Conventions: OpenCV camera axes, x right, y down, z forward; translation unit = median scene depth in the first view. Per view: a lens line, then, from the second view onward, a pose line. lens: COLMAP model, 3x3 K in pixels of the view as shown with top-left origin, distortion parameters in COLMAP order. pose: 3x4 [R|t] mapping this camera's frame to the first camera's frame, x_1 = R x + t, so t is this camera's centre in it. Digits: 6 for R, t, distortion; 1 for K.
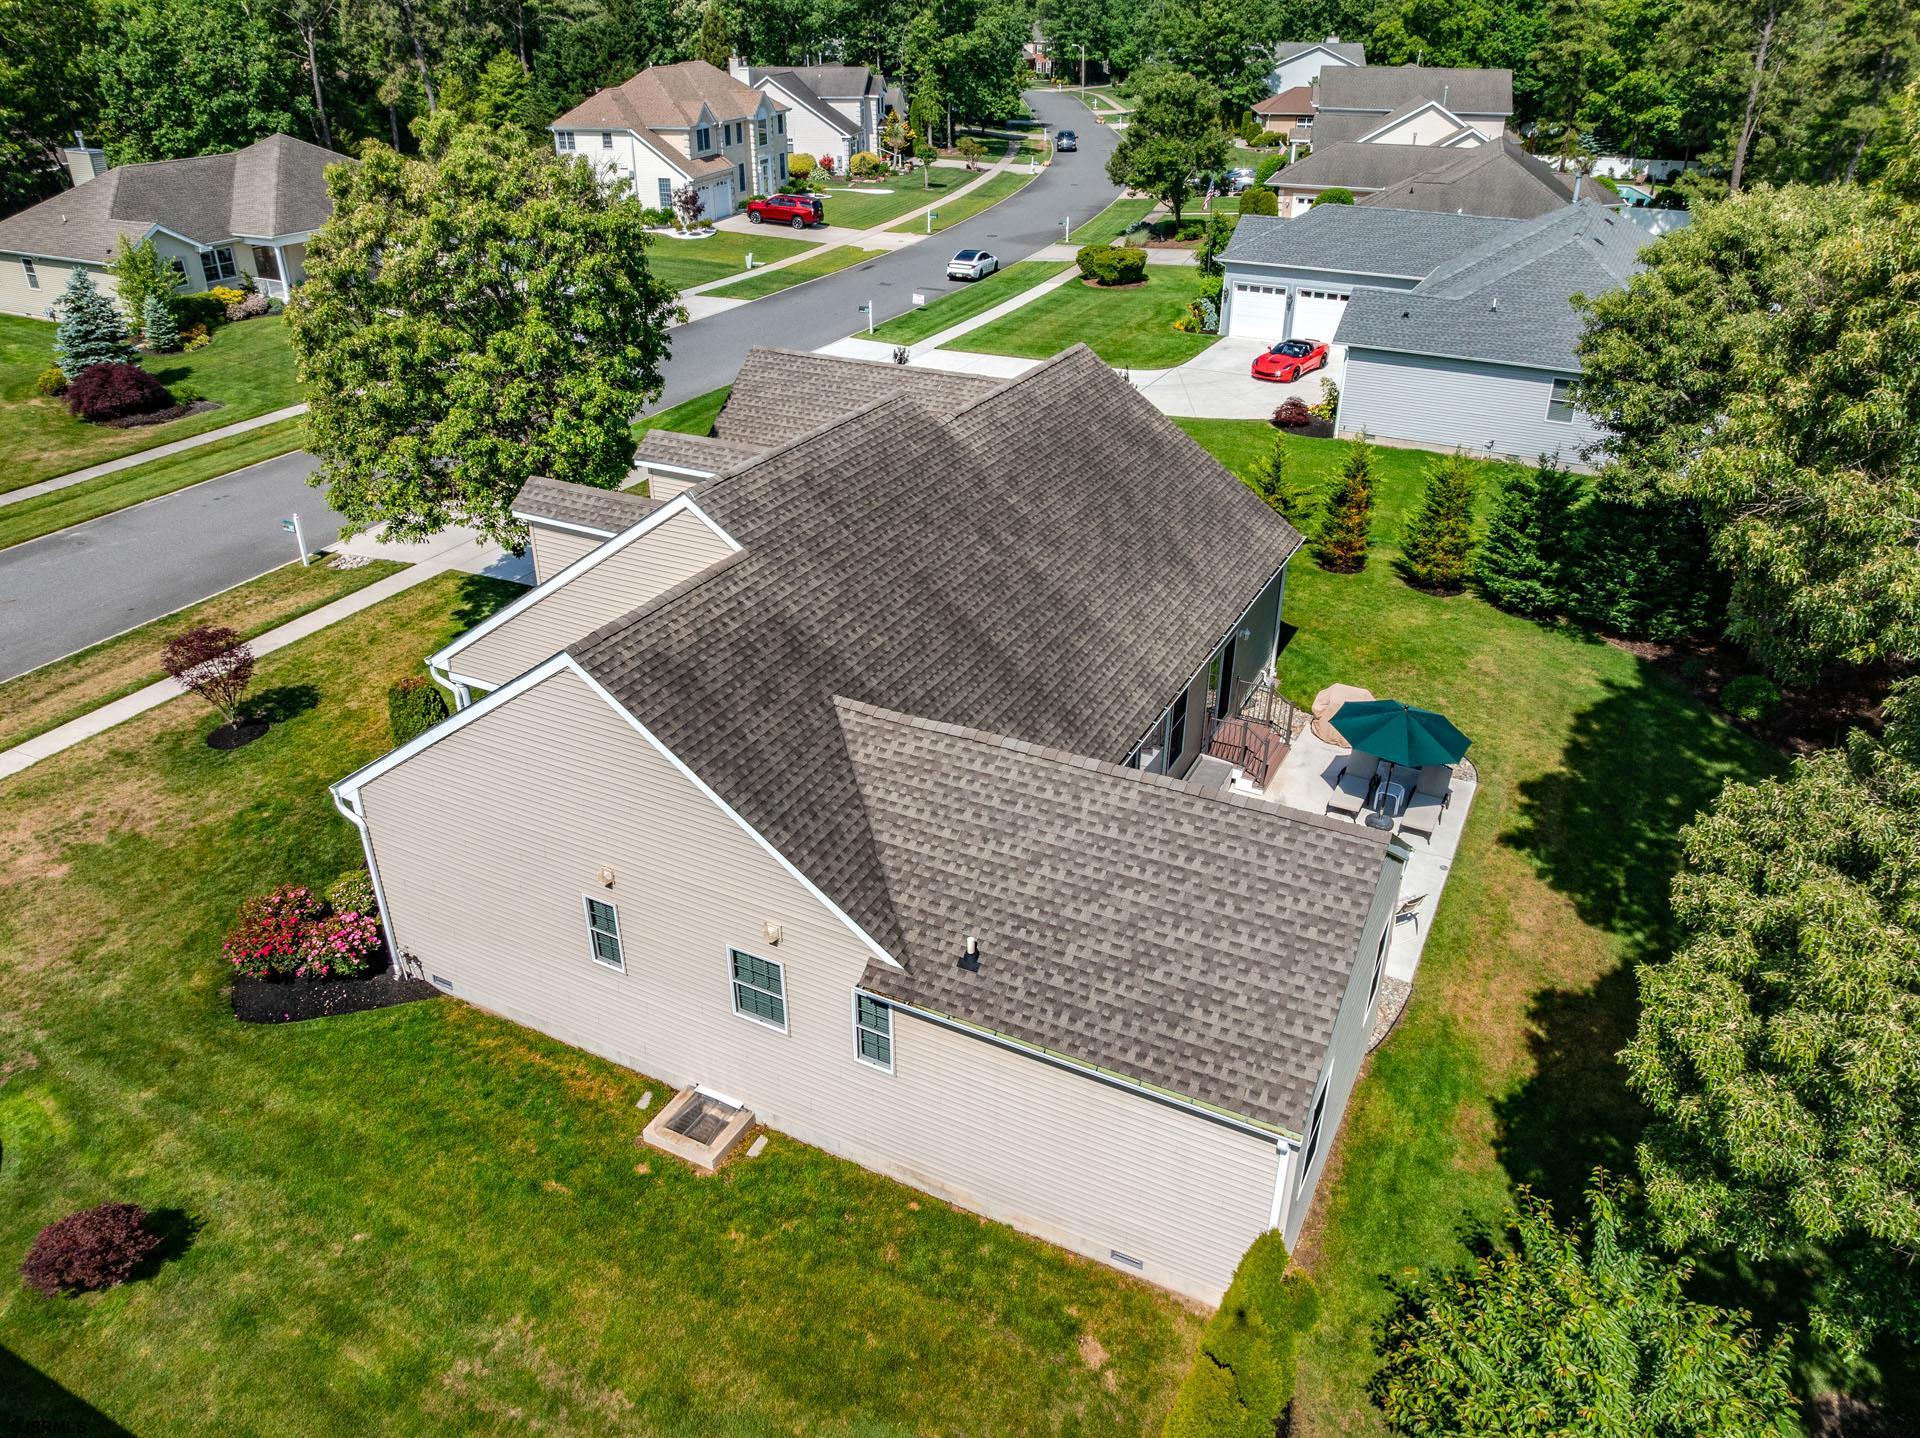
lens RADIAL K [[1344.5, 0, 960.0], [0, 1344.5, 719.0], [0, 0, 1]] dist [-0.031638, -0.002346]
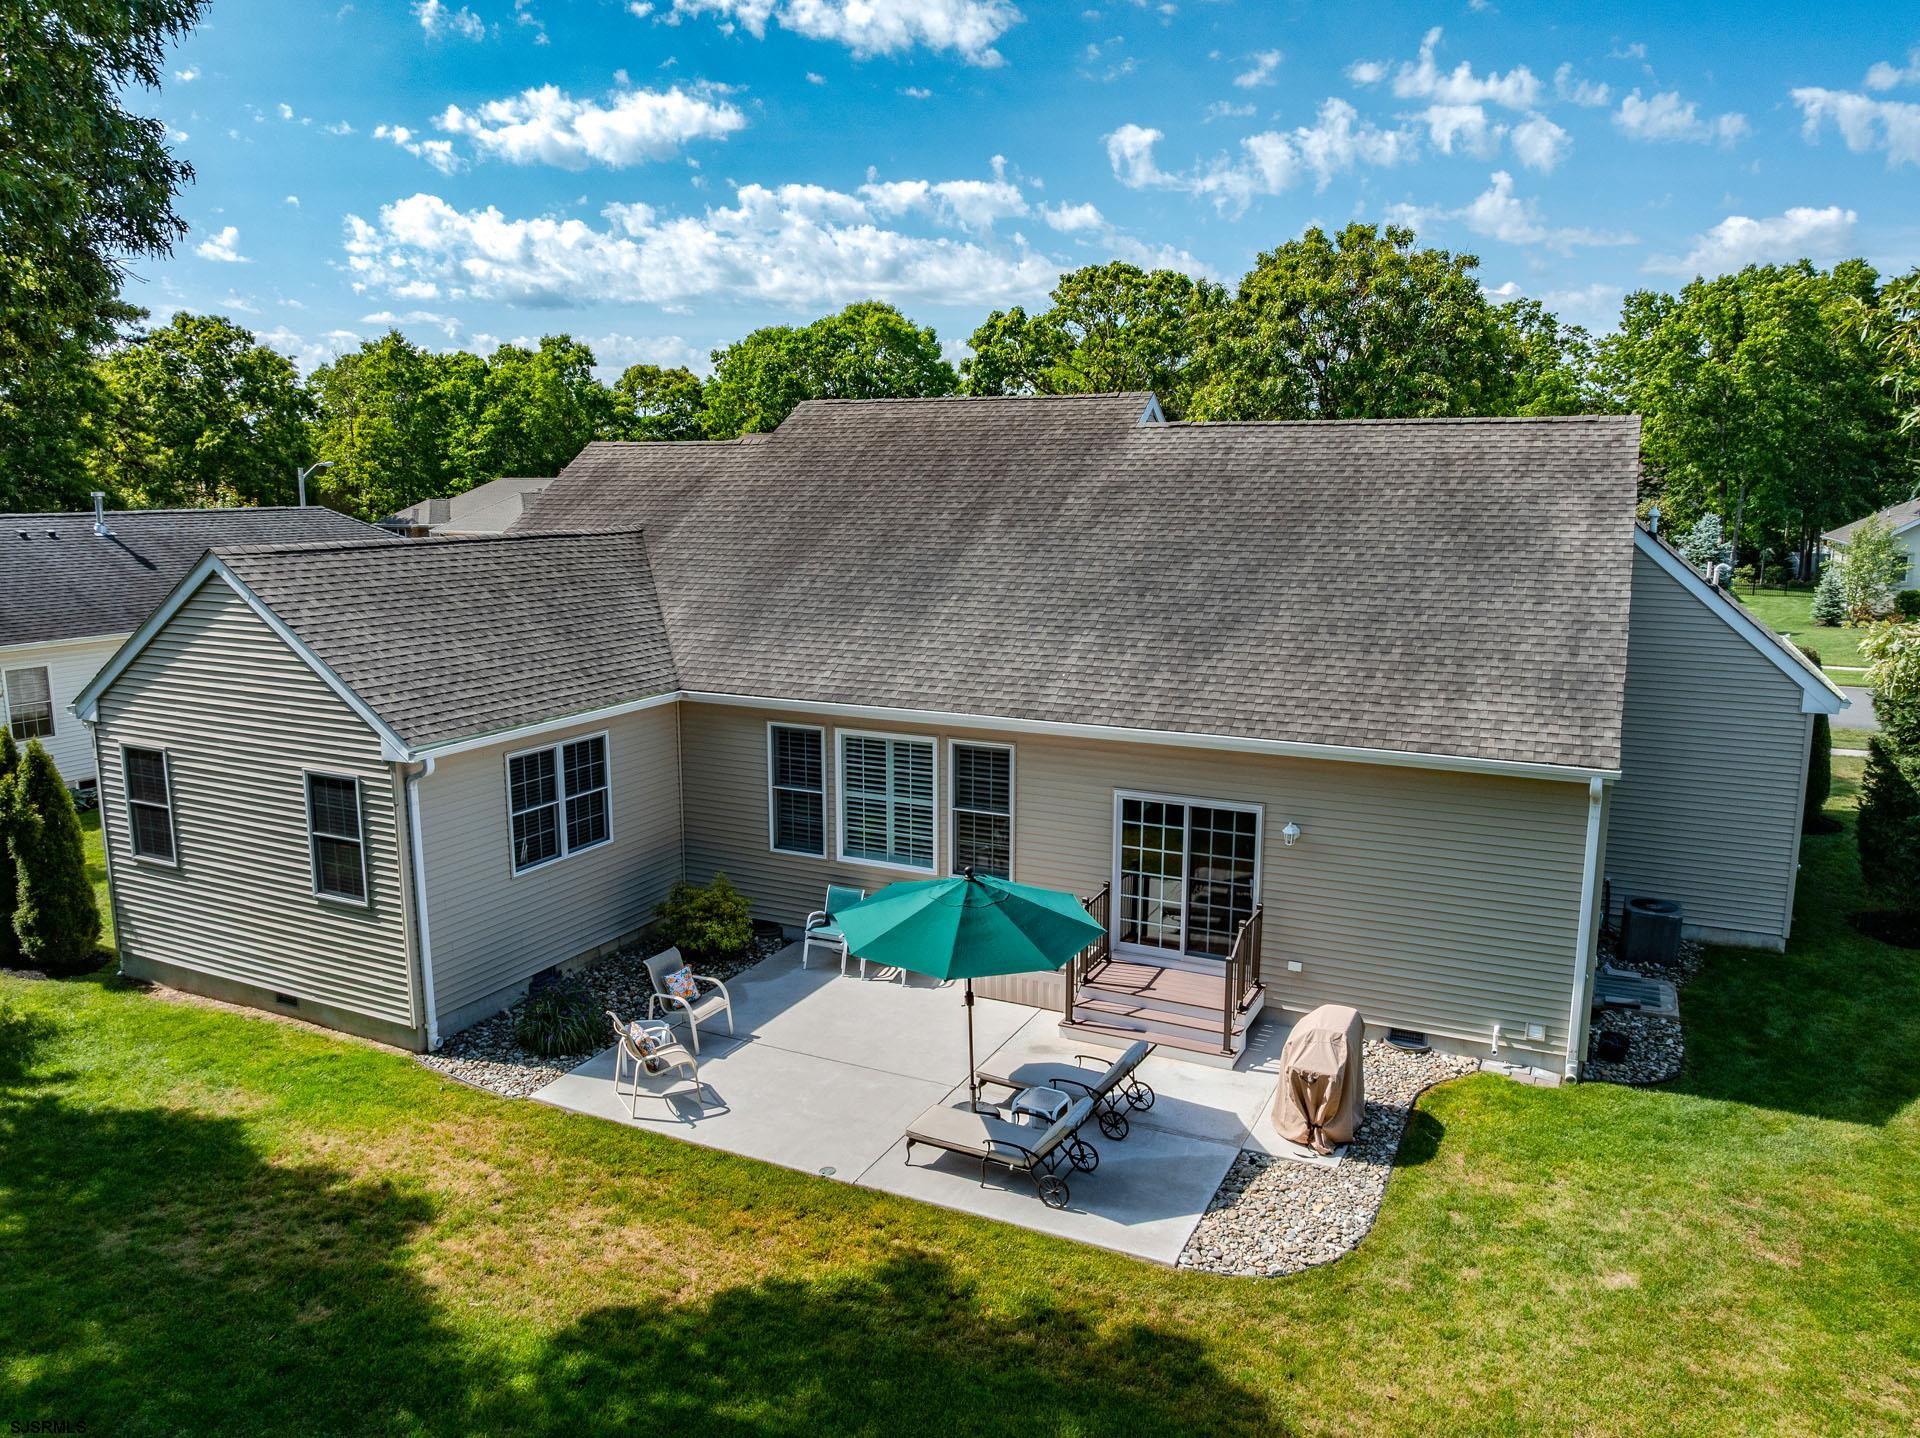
lens RADIAL K [[1344.5, 0, 960.0], [0, 1344.5, 719.0], [0, 0, 1]] dist [-0.031638, -0.002346]
pose [[0.012374, 0.171736, -0.985065, 0.834603], [-0.480848, 0.864778, 0.144725, -0.133773], [0.876717, 0.471875, 0.093280, 0.930393]]
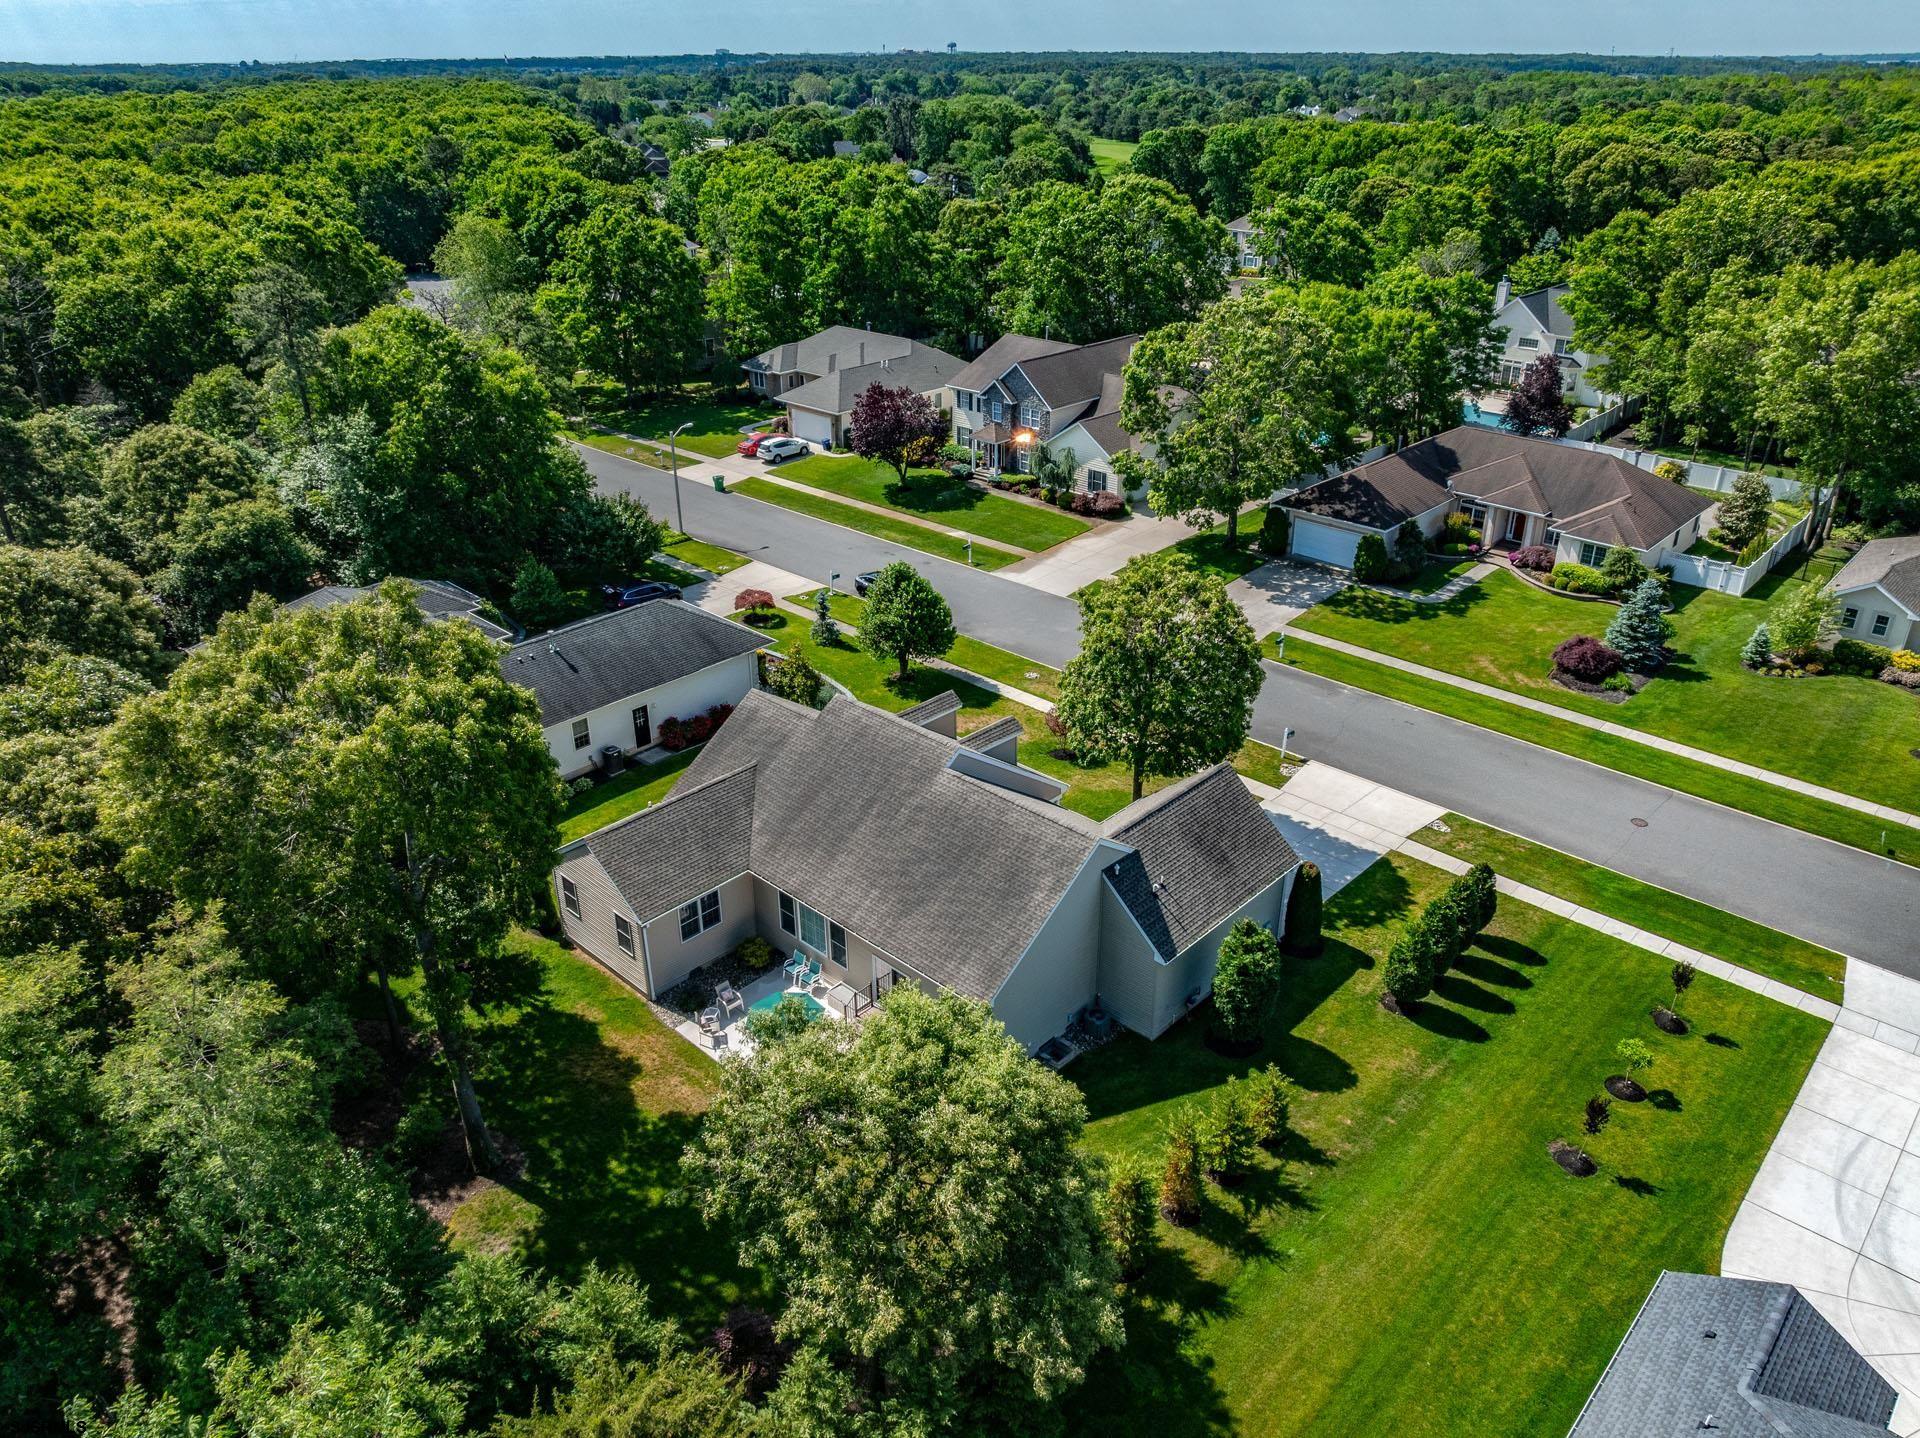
lens RADIAL K [[1344.5, 0, 960.0], [0, 1344.5, 719.0], [0, 0, 1]] dist [-0.031638, -0.002346]
pose [[-0.269854, 0.421226, -0.865879, 1.651329], [-0.467302, 0.728955, 0.500253, -1.283249], [0.841907, 0.539623, 0.000128, 1.000239]]
